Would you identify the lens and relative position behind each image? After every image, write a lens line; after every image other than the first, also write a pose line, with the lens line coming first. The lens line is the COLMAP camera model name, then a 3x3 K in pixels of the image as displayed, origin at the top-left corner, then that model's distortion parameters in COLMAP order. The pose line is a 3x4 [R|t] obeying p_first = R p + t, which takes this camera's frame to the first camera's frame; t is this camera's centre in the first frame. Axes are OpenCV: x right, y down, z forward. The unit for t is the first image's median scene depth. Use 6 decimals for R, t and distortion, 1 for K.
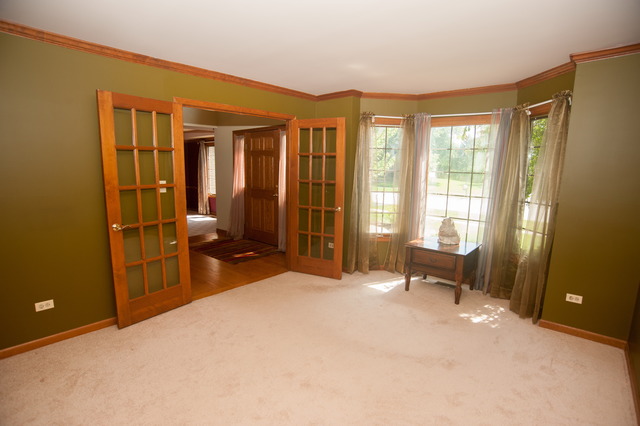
lens RADIAL K [[320.9, 0, 320.2], [0, 320.9, 218.5], [0, 0, 1]] dist [-0.094844, 0.042032]
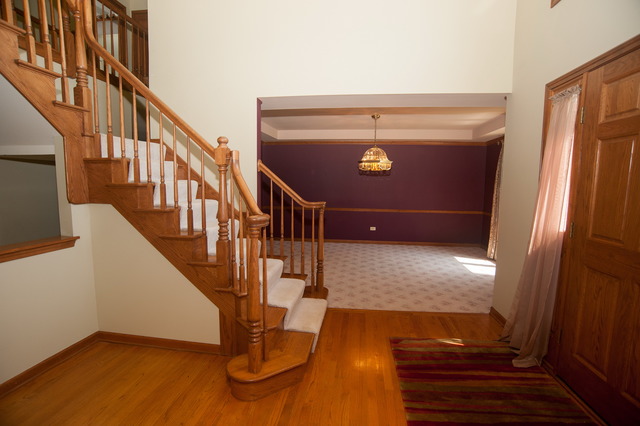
lens RADIAL K [[320.9, 0, 320.2], [0, 320.9, 218.5], [0, 0, 1]] dist [-0.094844, 0.042032]
pose [[0.590085, 0.089981, -0.802311, -0.125555], [-0.142510, 0.989774, 0.006193, -0.076369], [0.794664, 0.110683, 0.596874, 0.580576]]
